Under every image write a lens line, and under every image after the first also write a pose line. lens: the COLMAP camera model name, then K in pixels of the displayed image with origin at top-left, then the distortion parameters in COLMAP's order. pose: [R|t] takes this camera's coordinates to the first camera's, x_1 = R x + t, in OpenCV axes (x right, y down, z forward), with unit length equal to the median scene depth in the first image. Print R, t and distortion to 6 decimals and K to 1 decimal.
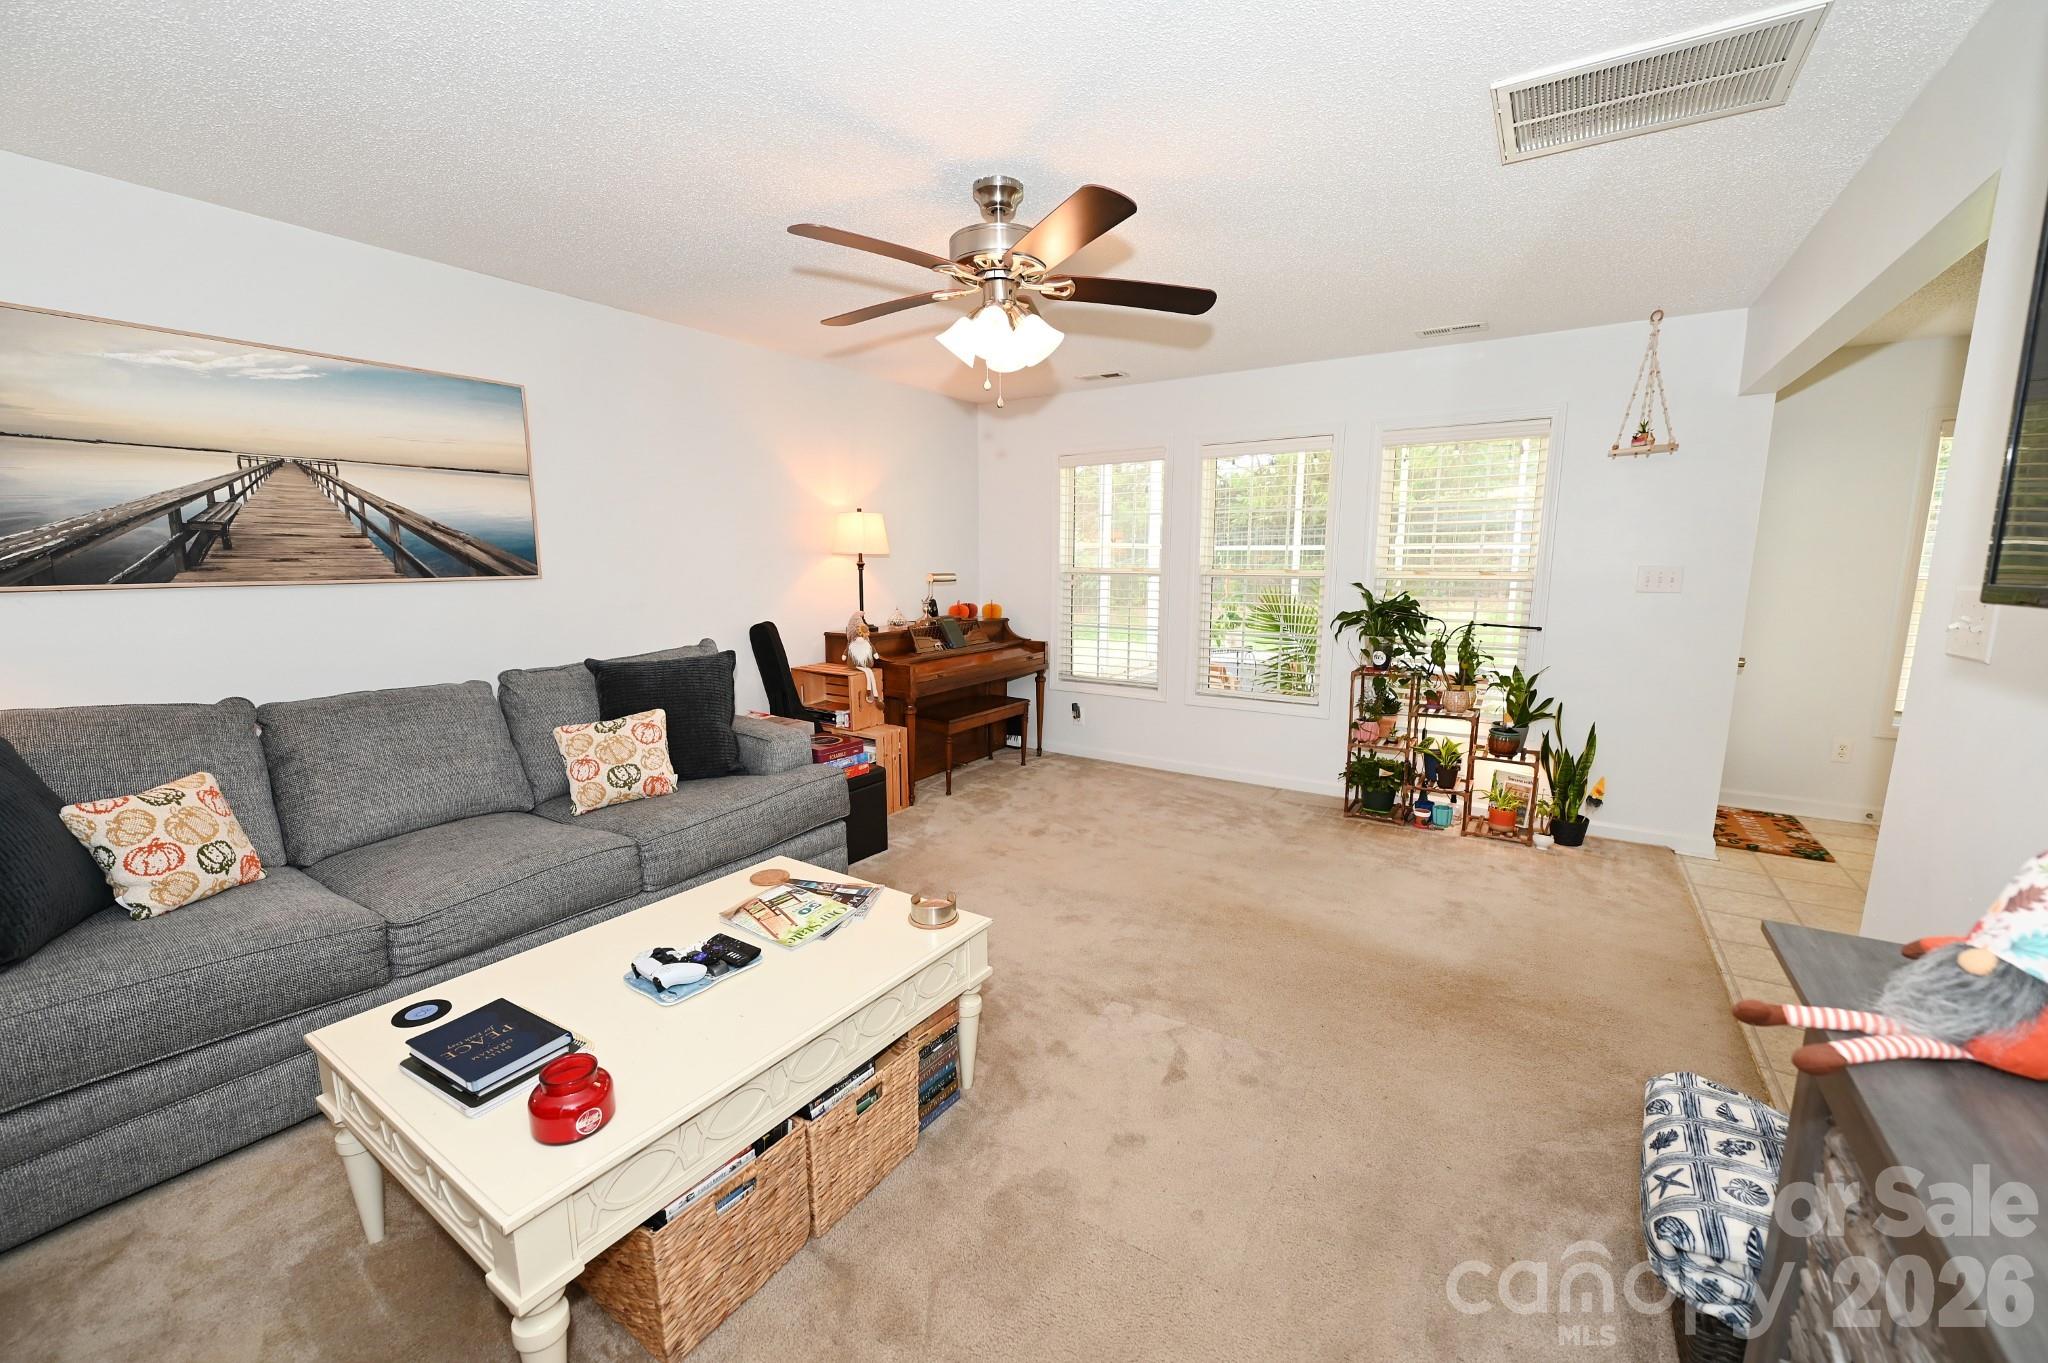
lens RADIAL K [[822.4, 0, 1033.2], [0, 822.4, 690.9], [0, 0, 1]] dist [-0.009276, -0.000862]
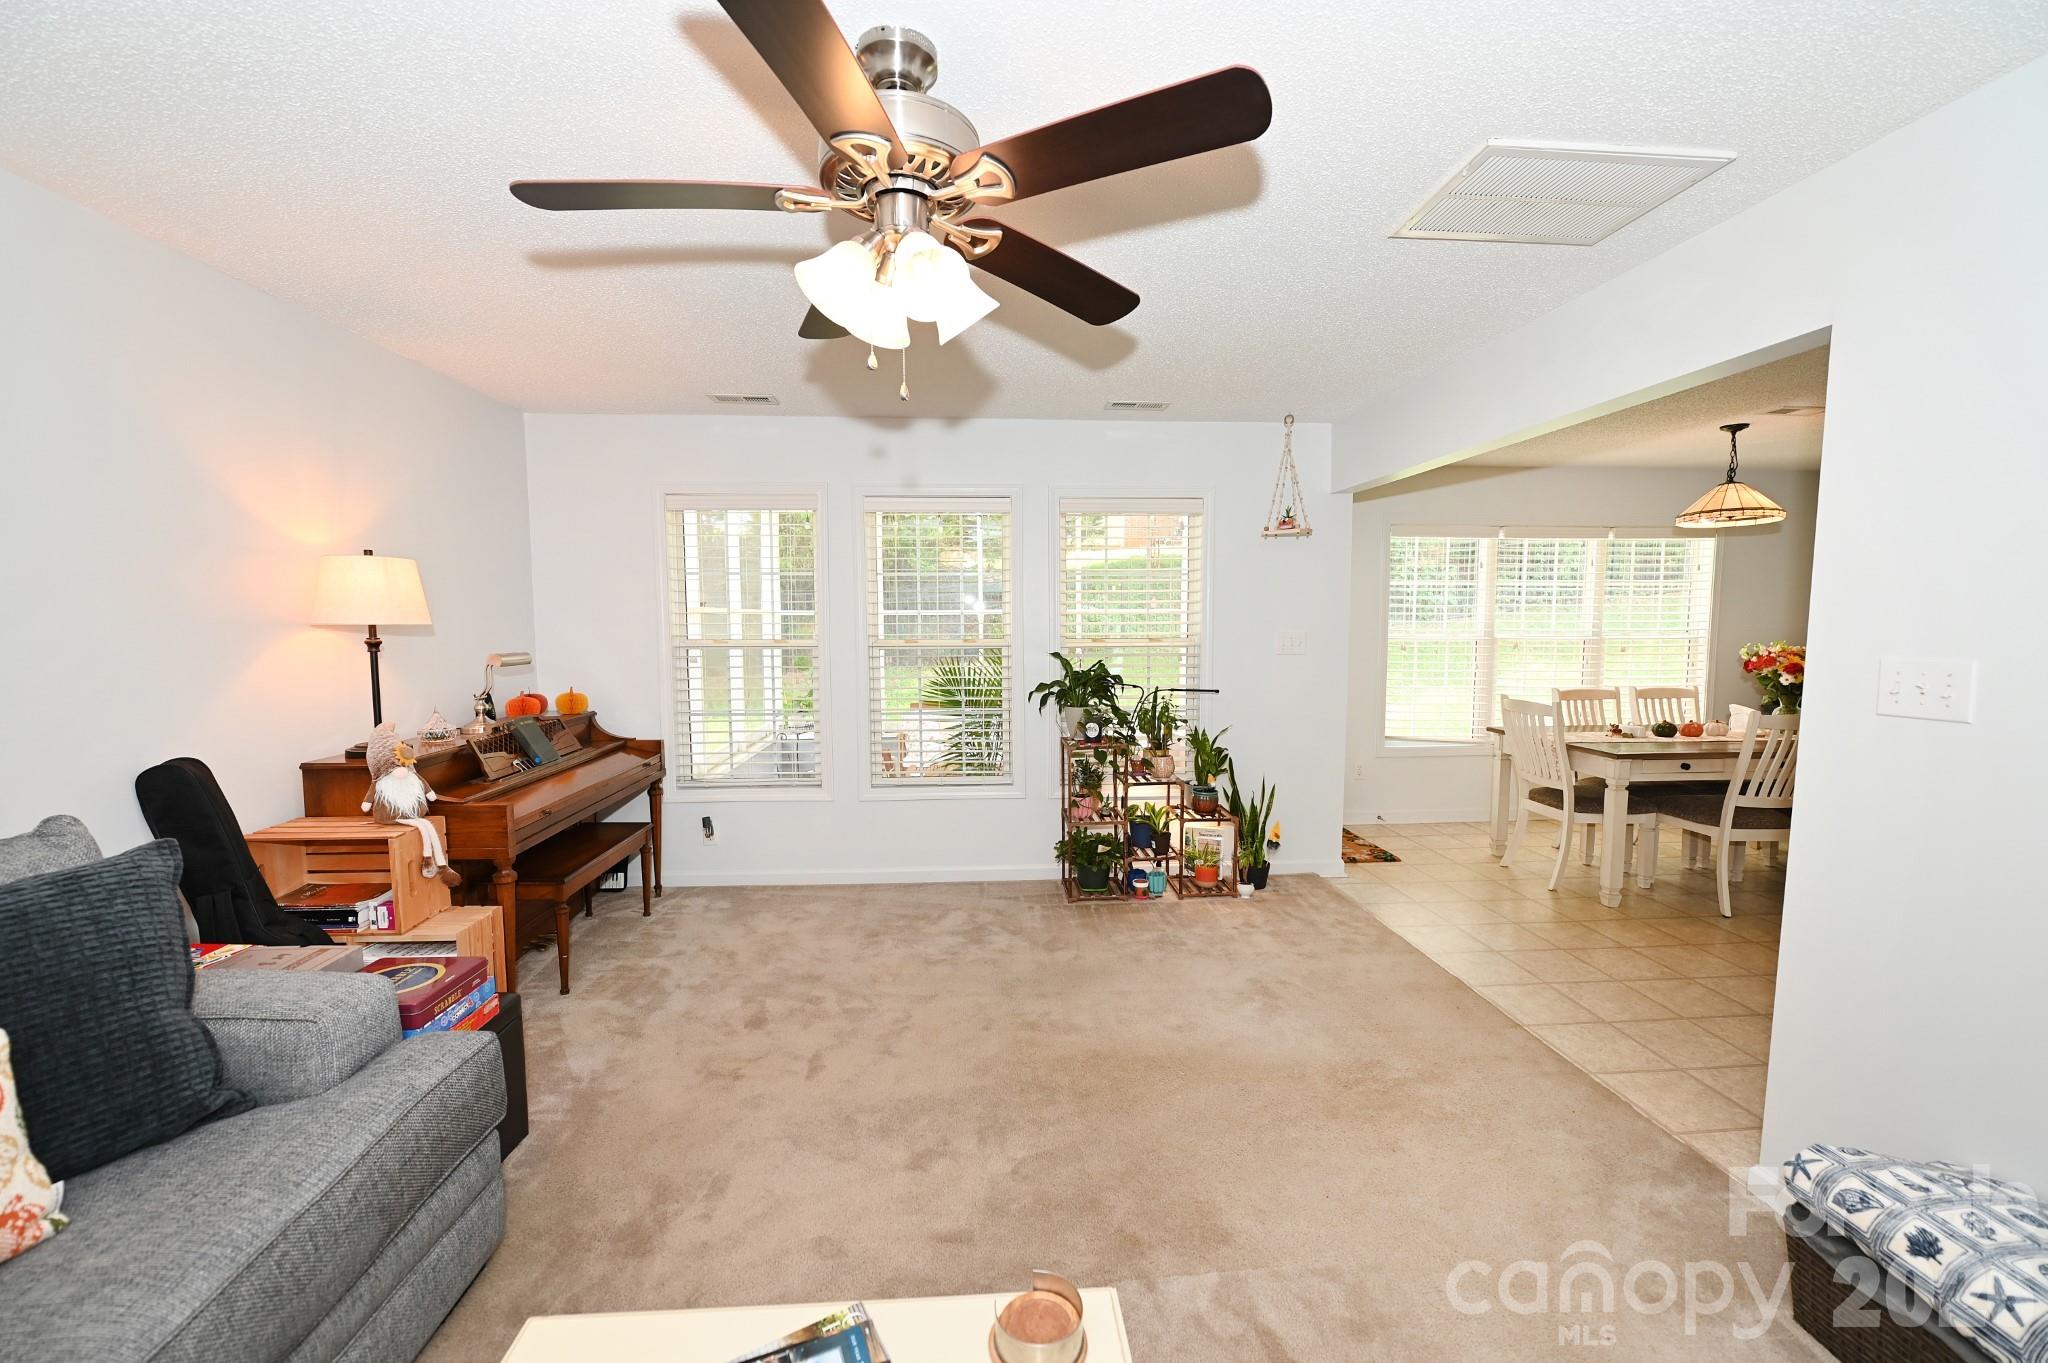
lens RADIAL K [[806.7, 0, 1020.6], [0, 806.7, 684.4], [0, 0, 1]] dist [-0.012460, -0.000360]
pose [[0.796957, -0.050044, 0.601960, -0.219583], [0.098346, 0.994015, -0.047565, -0.059247], [-0.595977, 0.097108, 0.797108, 0.307586]]
